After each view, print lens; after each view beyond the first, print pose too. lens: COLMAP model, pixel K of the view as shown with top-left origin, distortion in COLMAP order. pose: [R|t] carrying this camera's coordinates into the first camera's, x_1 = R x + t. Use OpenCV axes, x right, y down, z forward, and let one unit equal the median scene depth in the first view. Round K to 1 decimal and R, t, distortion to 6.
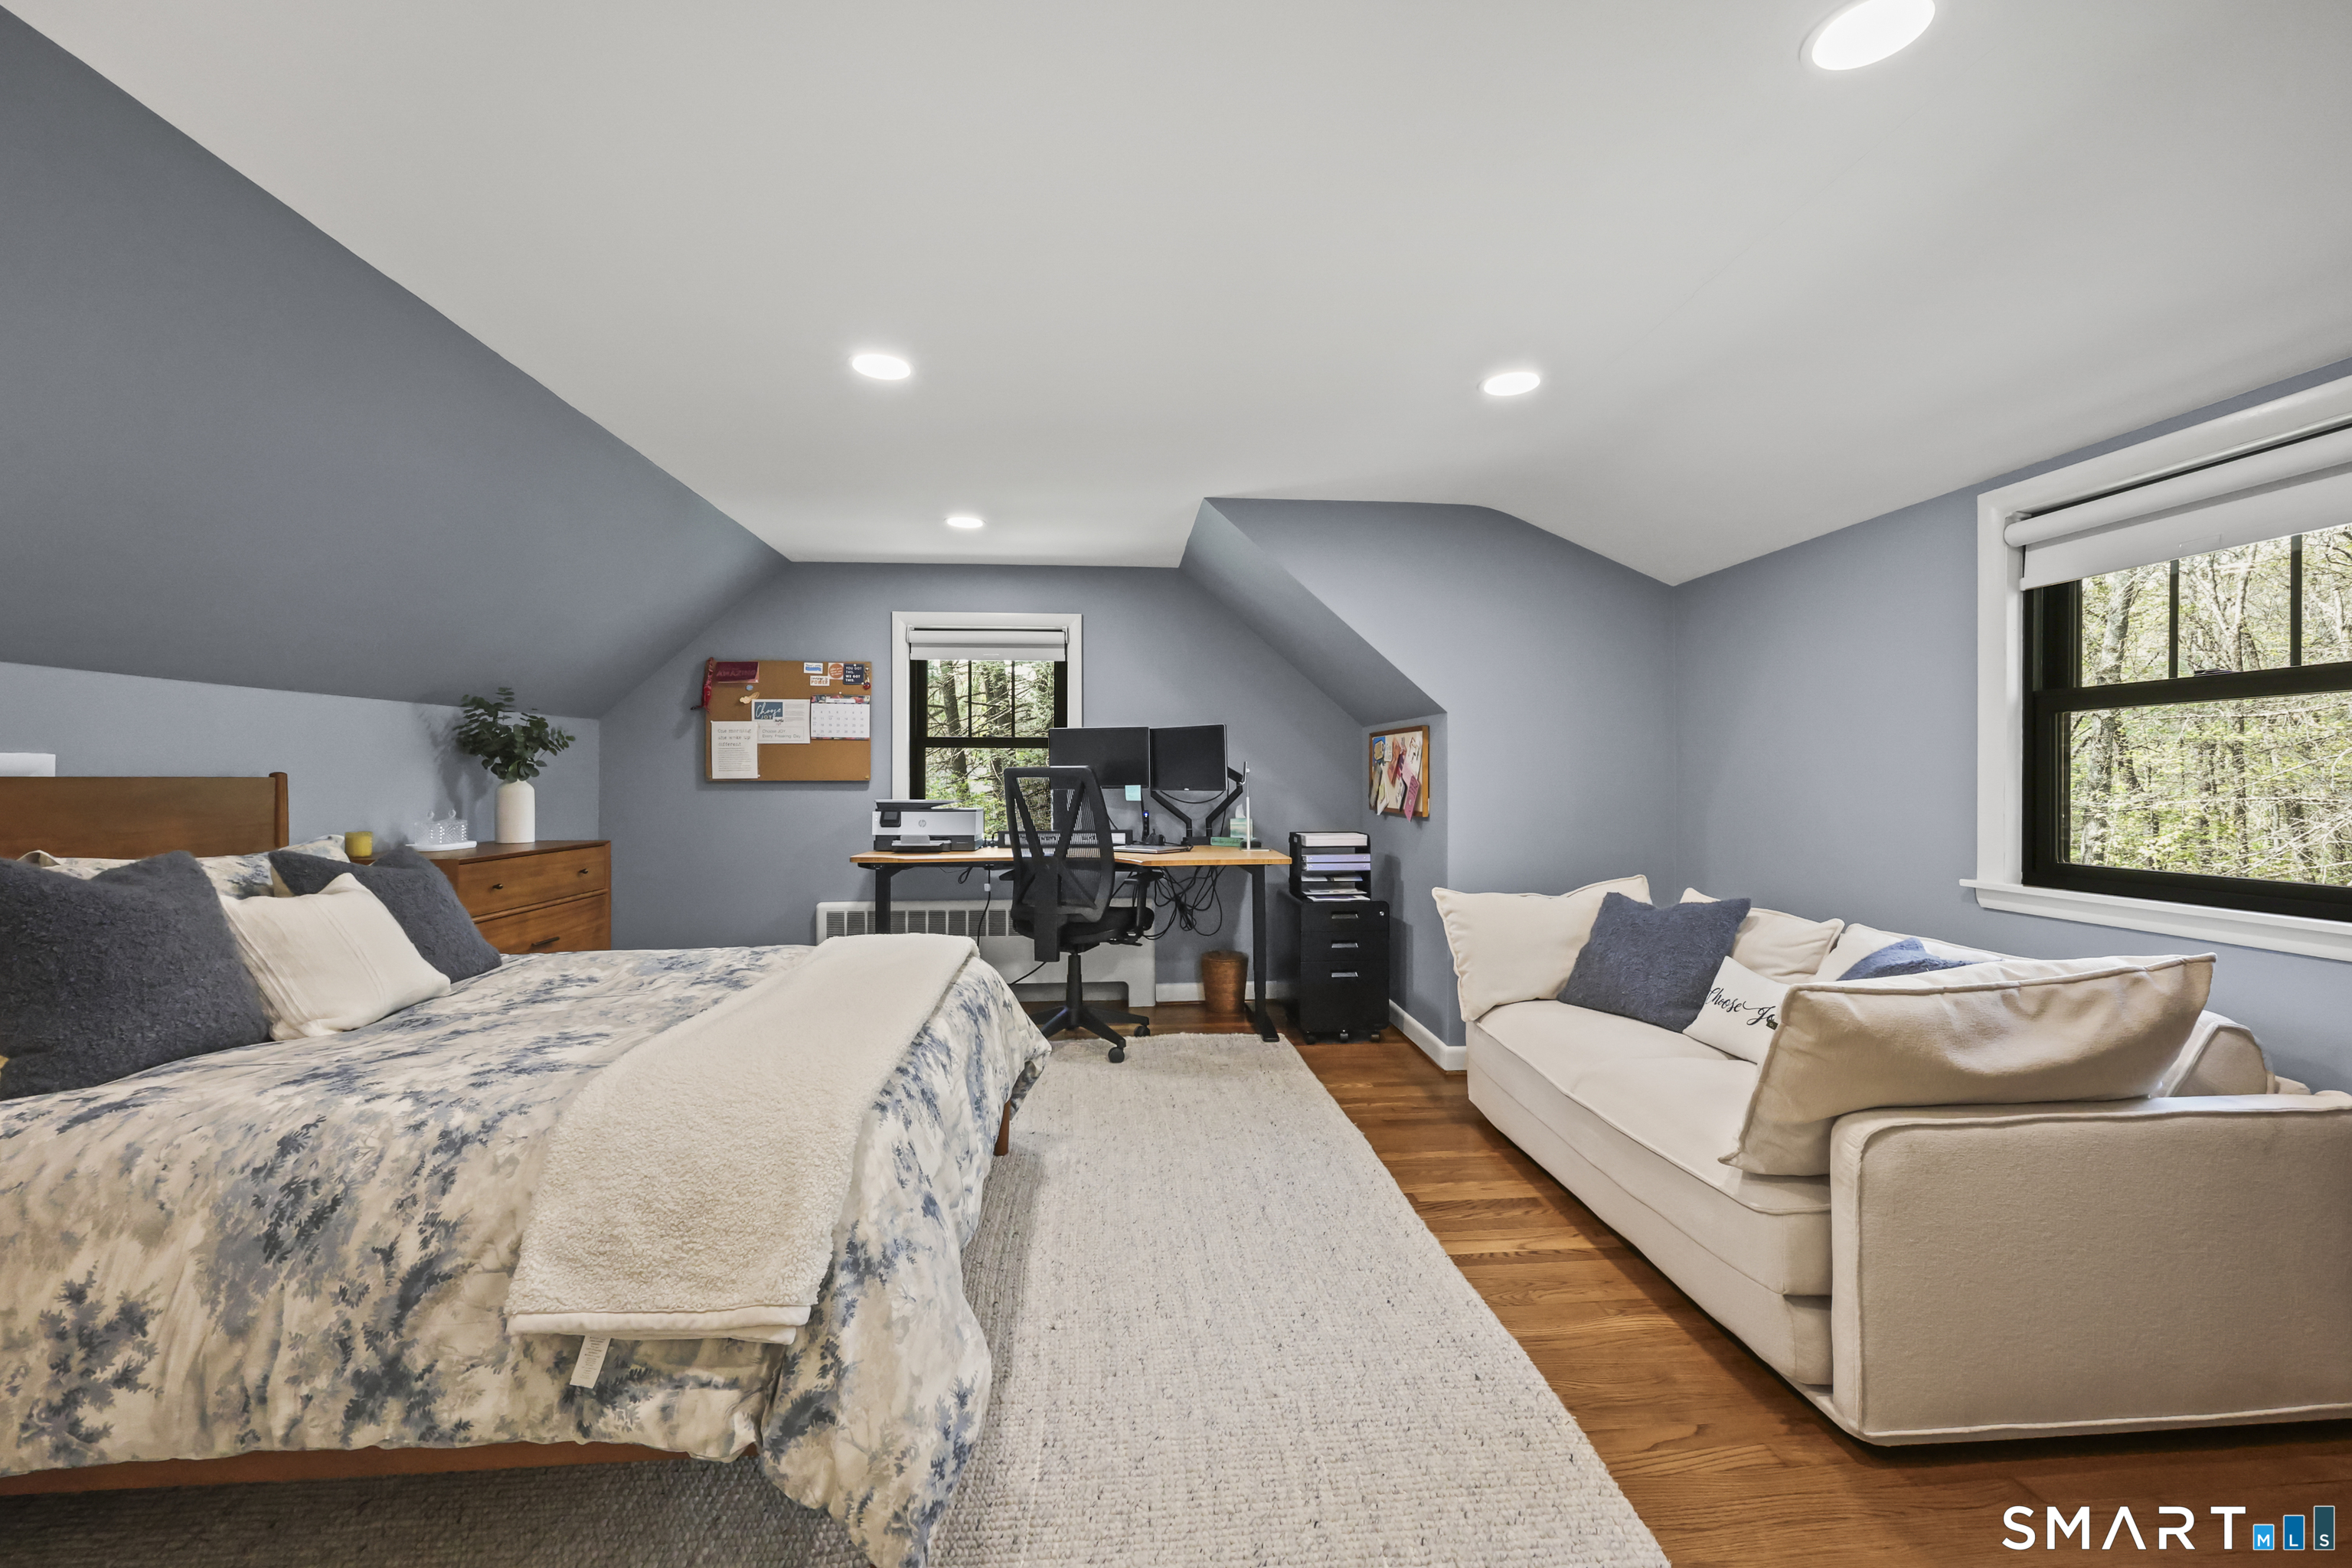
lens RADIAL K [[961.0, 0, 1167.6], [0, 961.0, 778.8], [0, 0, 1]] dist [0.007780, 0.000031]
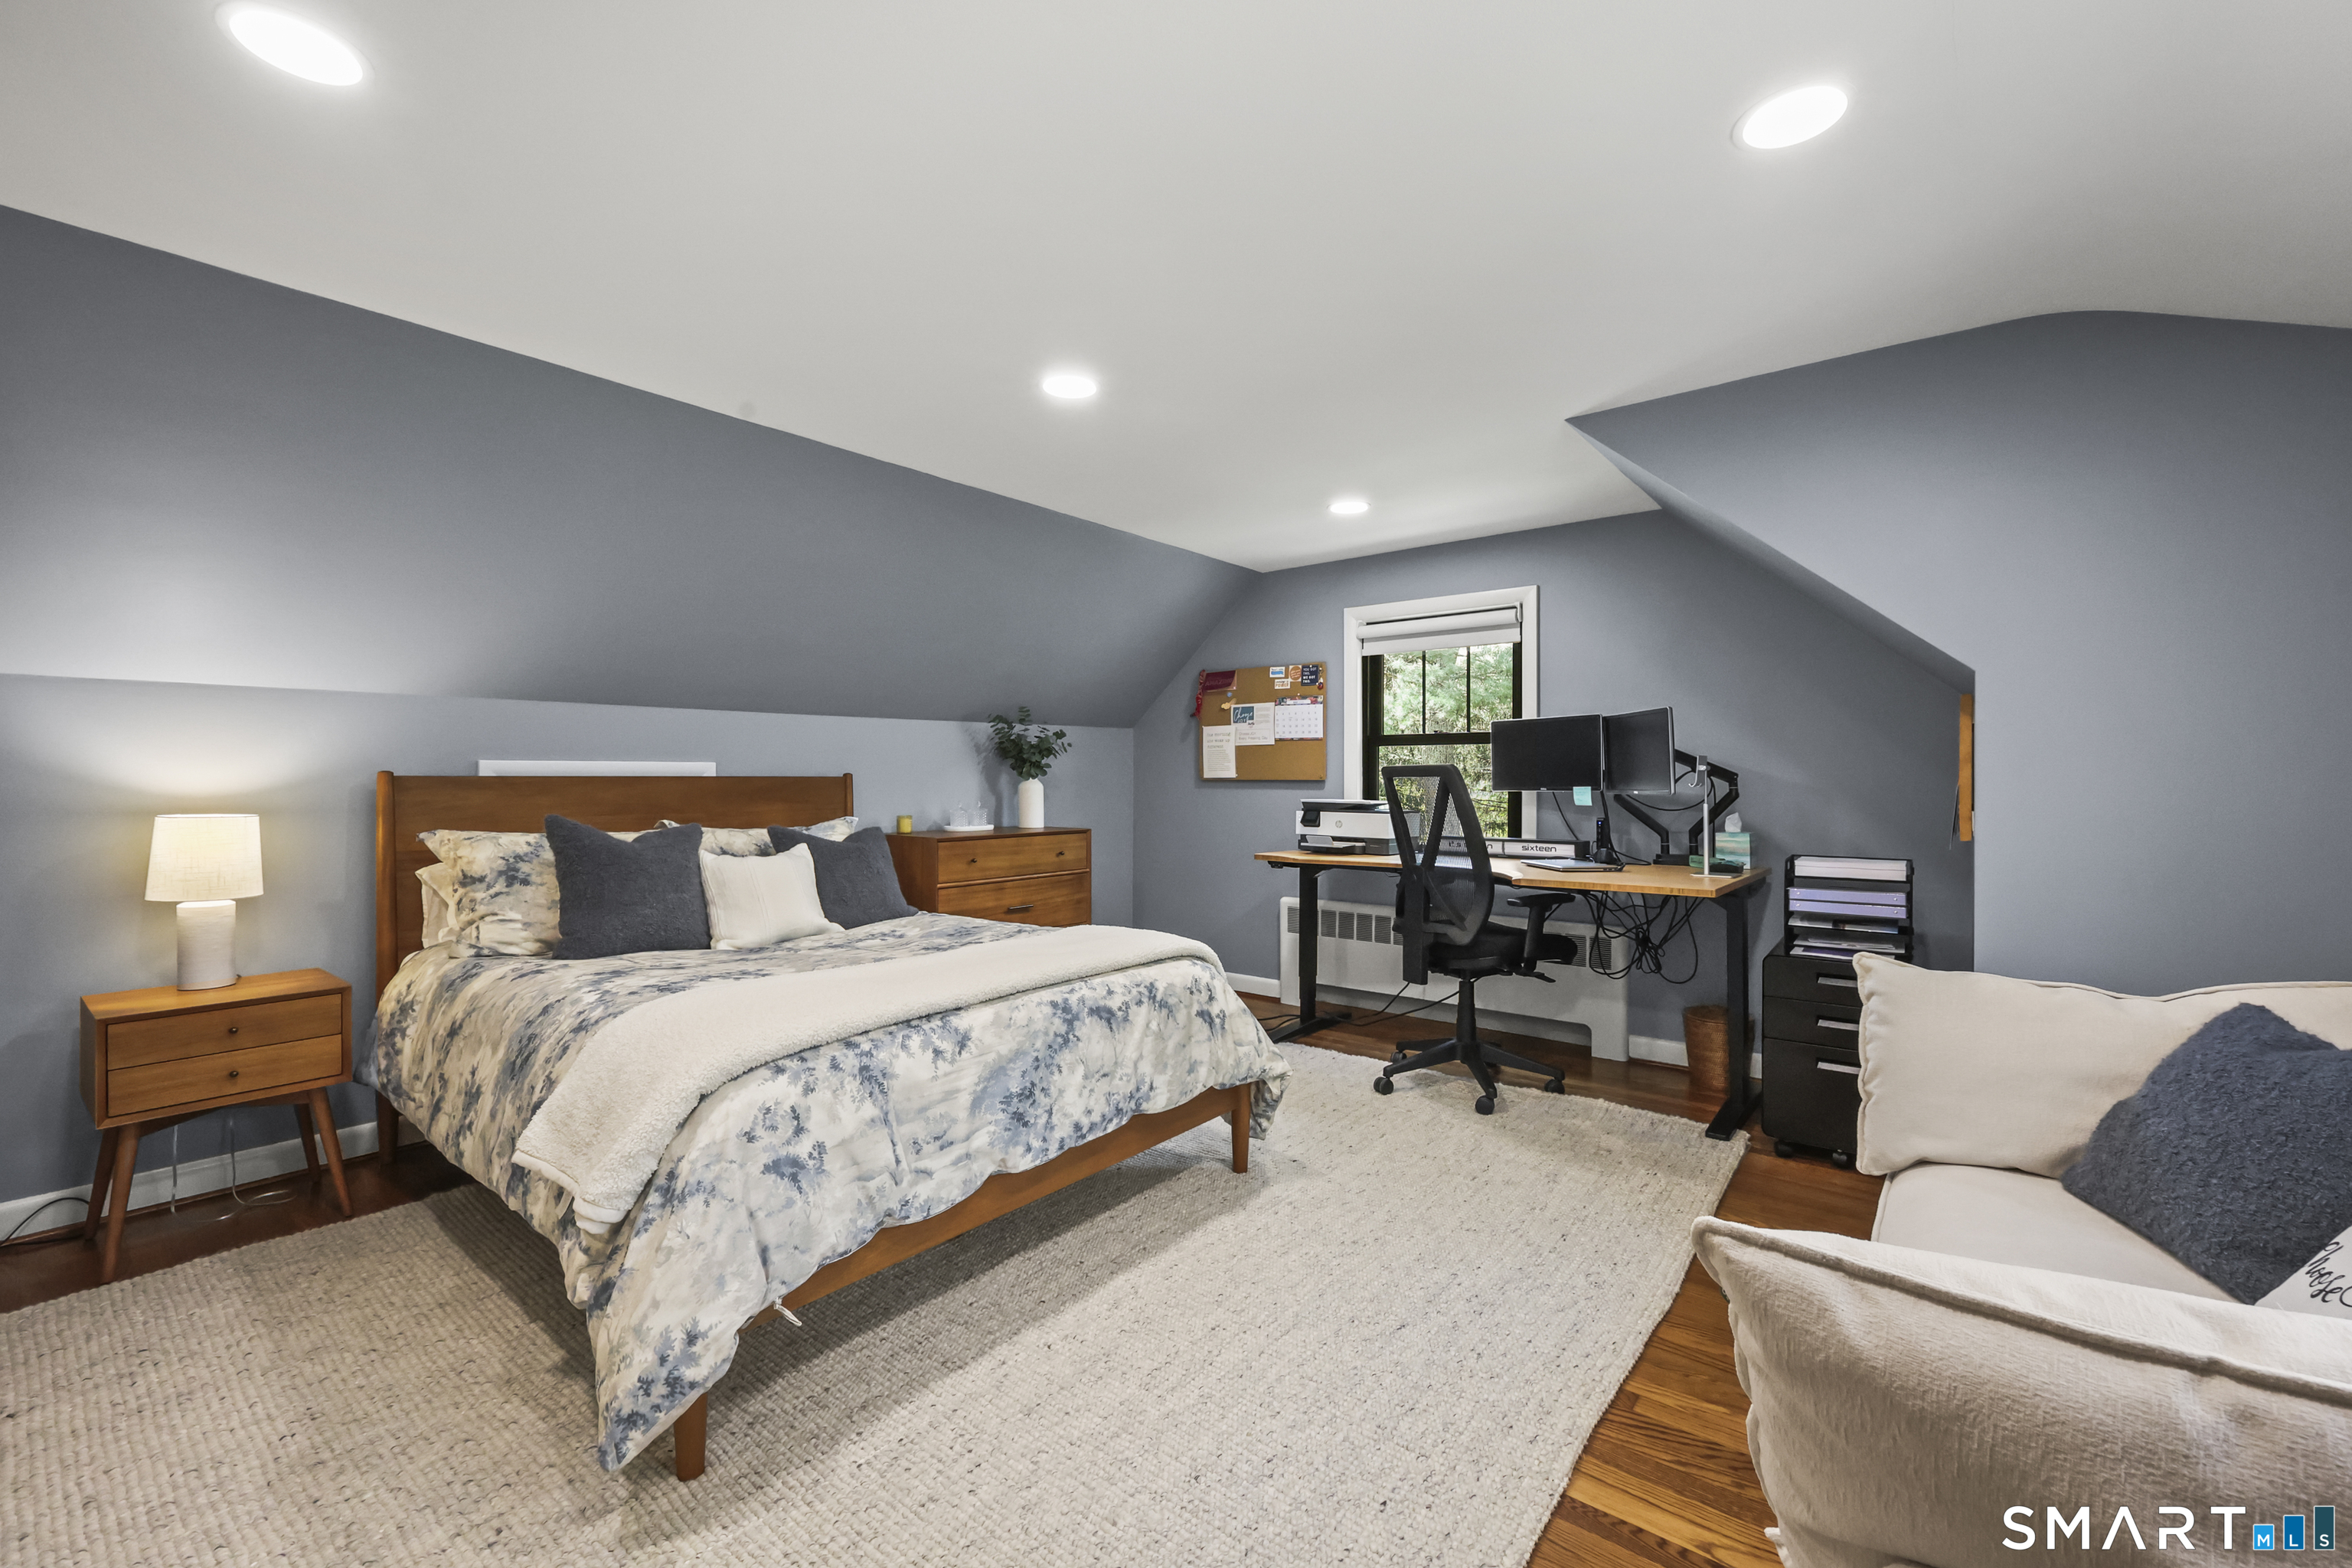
lens RADIAL K [[961.0, 0, 1180.4], [0, 961.0, 789.6], [0, 0, 1]] dist [0.007780, 0.000031]
pose [[0.729845, 0.009743, -0.683543, 0.306680], [-0.001102, 0.999914, 0.013075, -0.001187], [0.683611, -0.008789, 0.729793, 0.186941]]
